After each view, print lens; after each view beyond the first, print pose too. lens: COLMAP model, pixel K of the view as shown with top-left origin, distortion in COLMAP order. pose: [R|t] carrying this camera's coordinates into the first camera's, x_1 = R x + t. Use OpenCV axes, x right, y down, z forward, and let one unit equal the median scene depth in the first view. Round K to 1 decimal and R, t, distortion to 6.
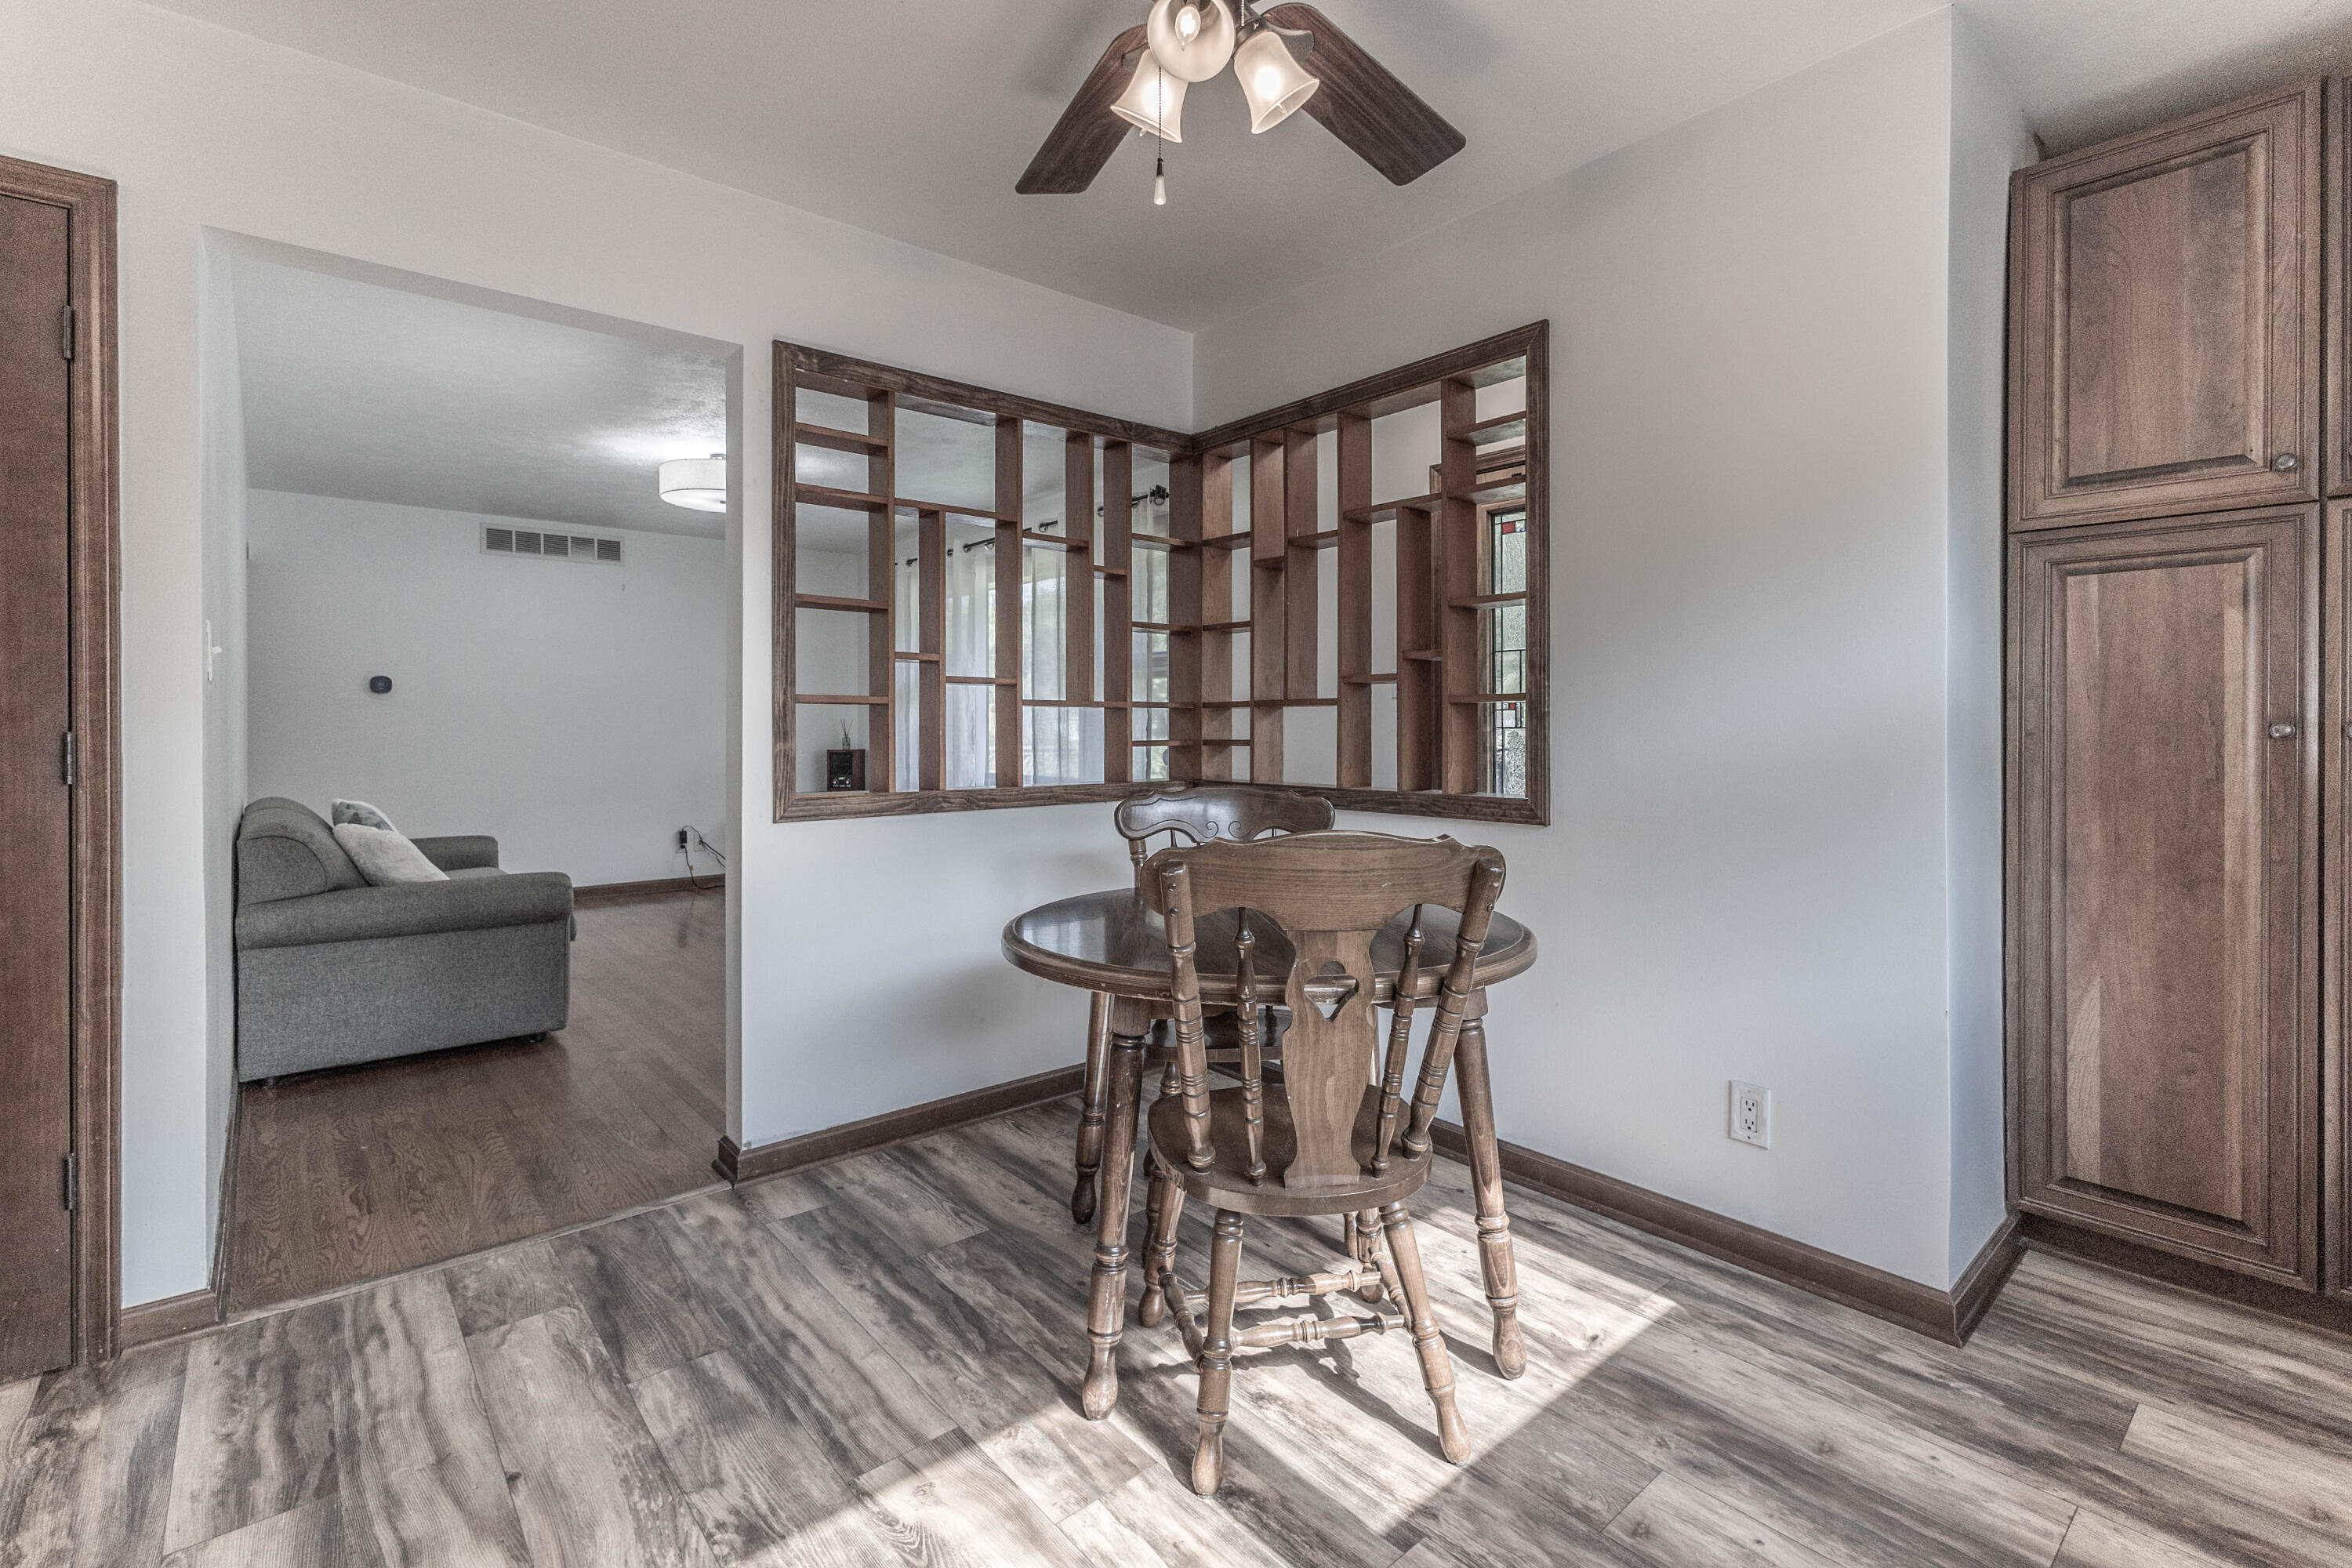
lens RADIAL K [[1064.8, 0, 1190.8], [0, 1064.8, 732.7], [0, 0, 1]] dist [0.010942, -0.003178]
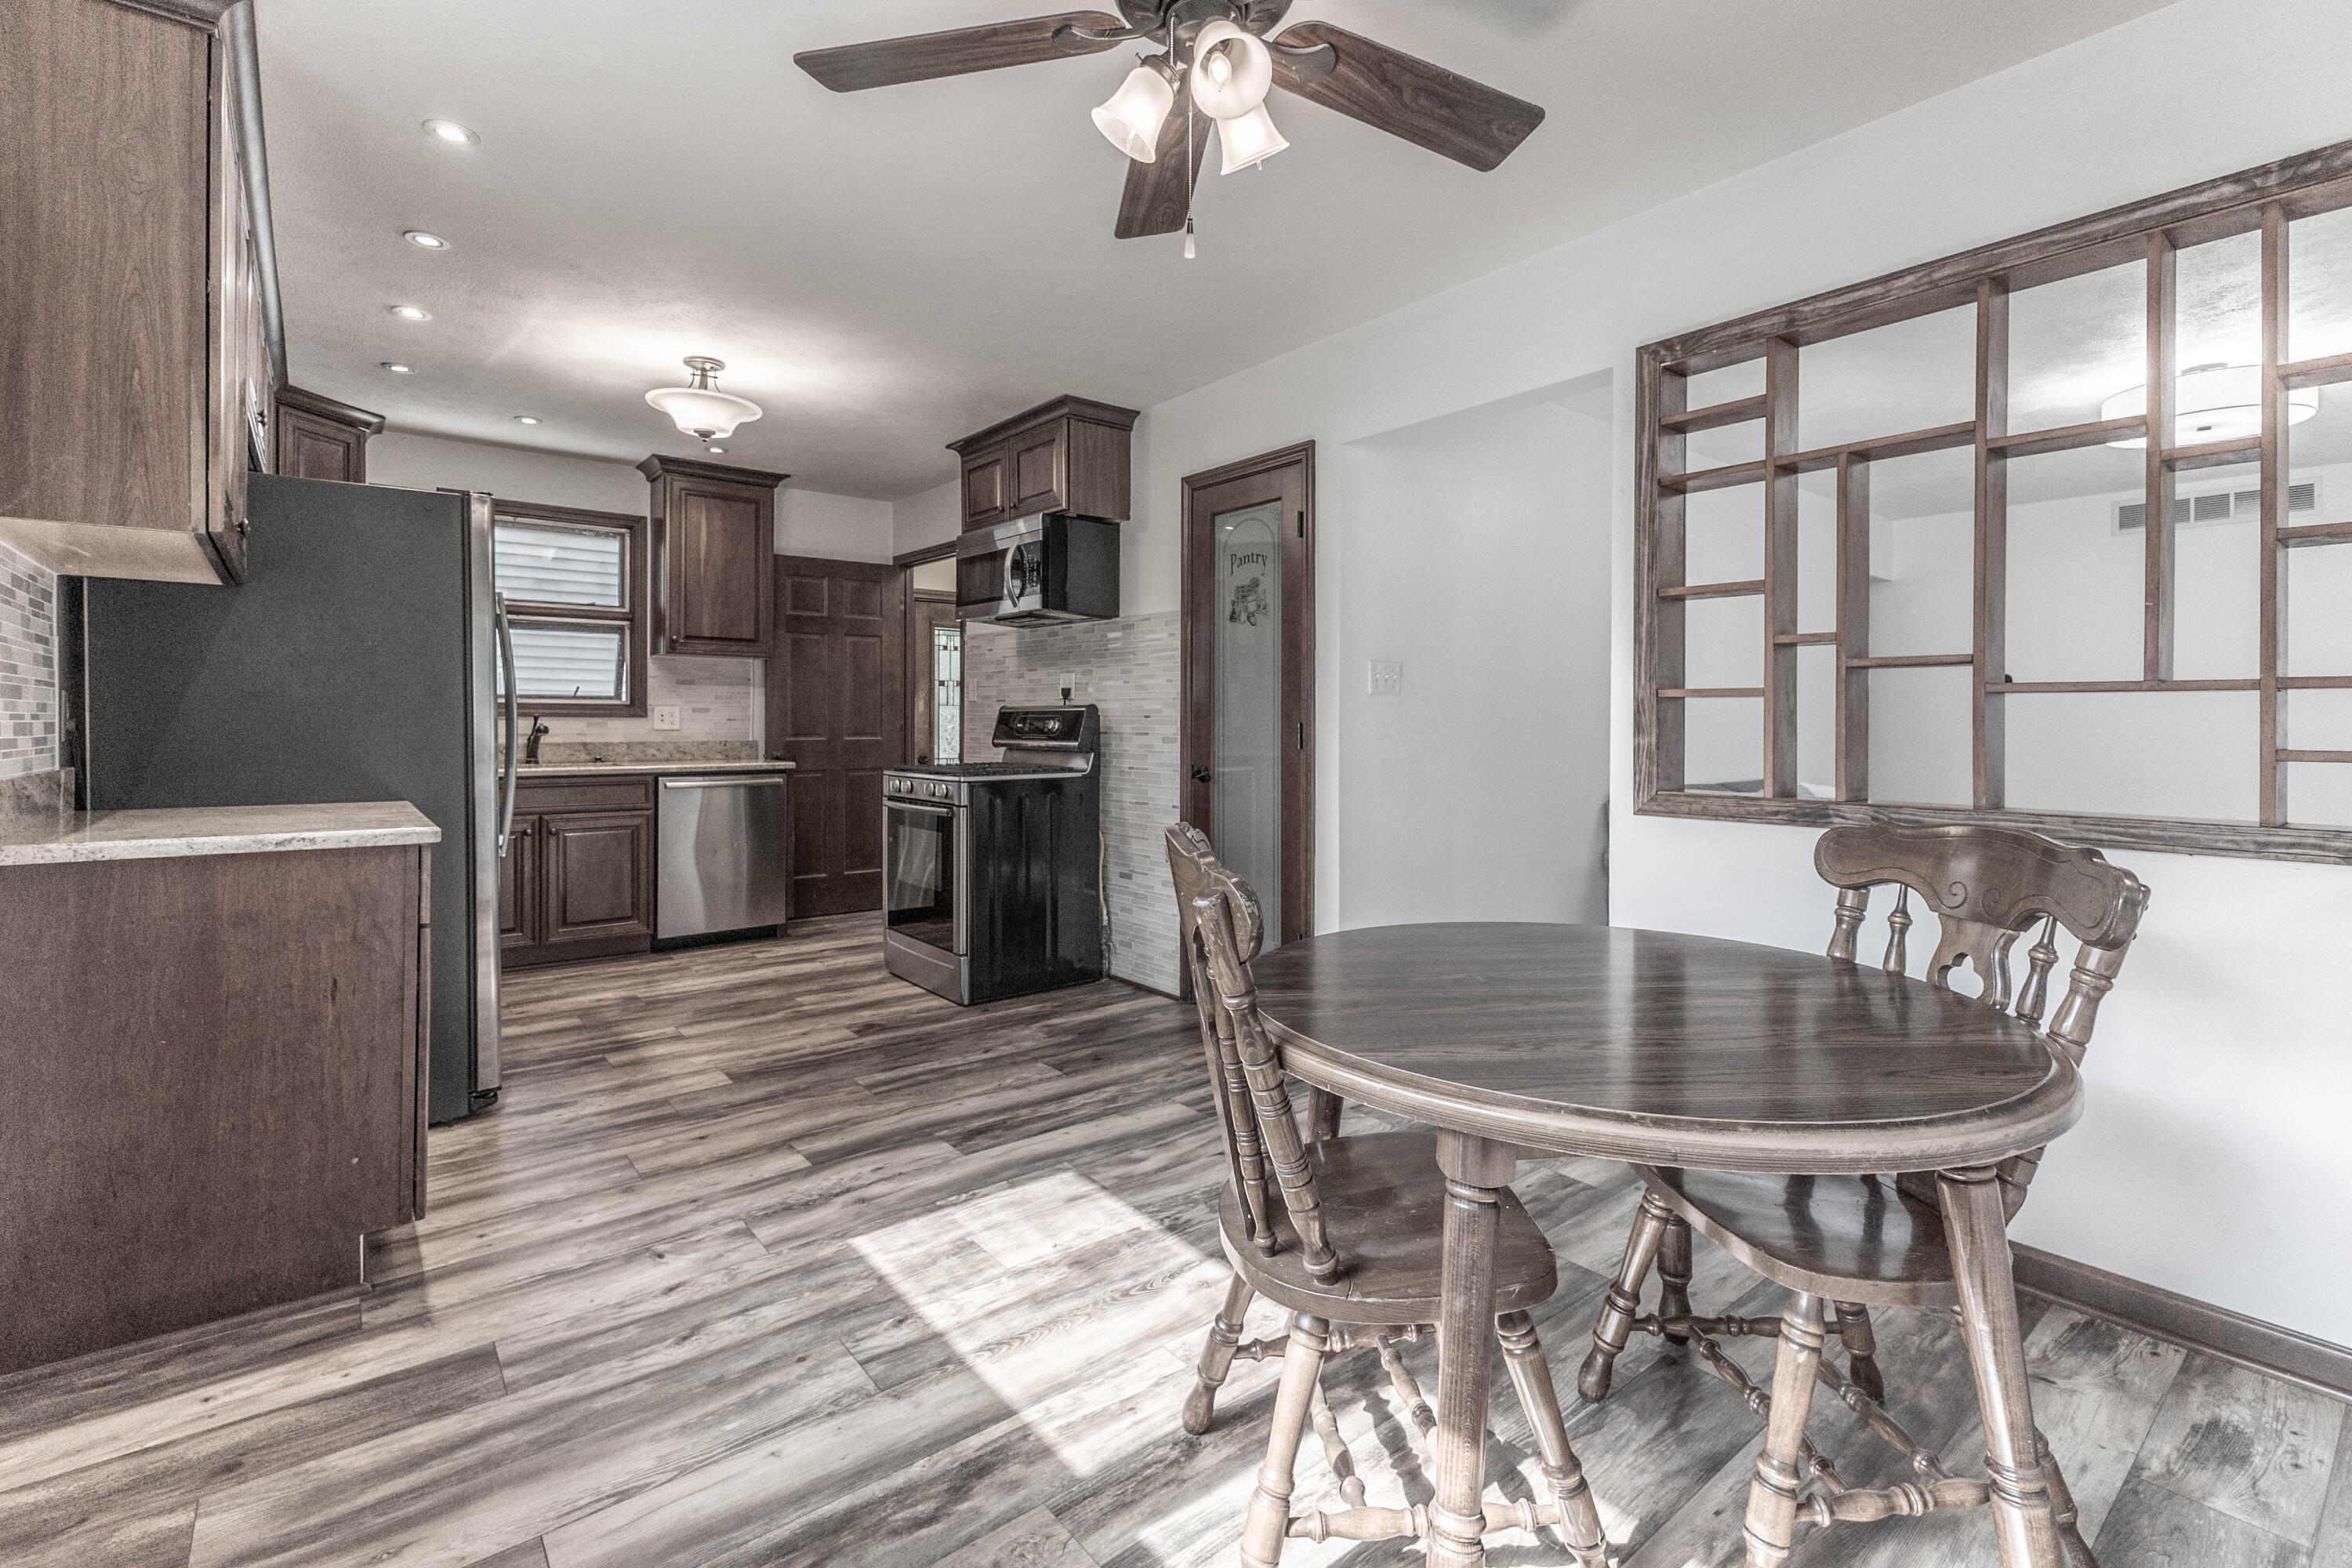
lens RADIAL K [[1064.8, 0, 1194.5], [0, 1064.8, 724.9], [0, 0, 1]] dist [0.010942, -0.003178]
pose [[-0.033727, 0.005424, -0.999416, 0.763211], [-0.010109, 0.999932, 0.005768, -0.004887], [0.999380, 0.010297, -0.033670, 0.708602]]
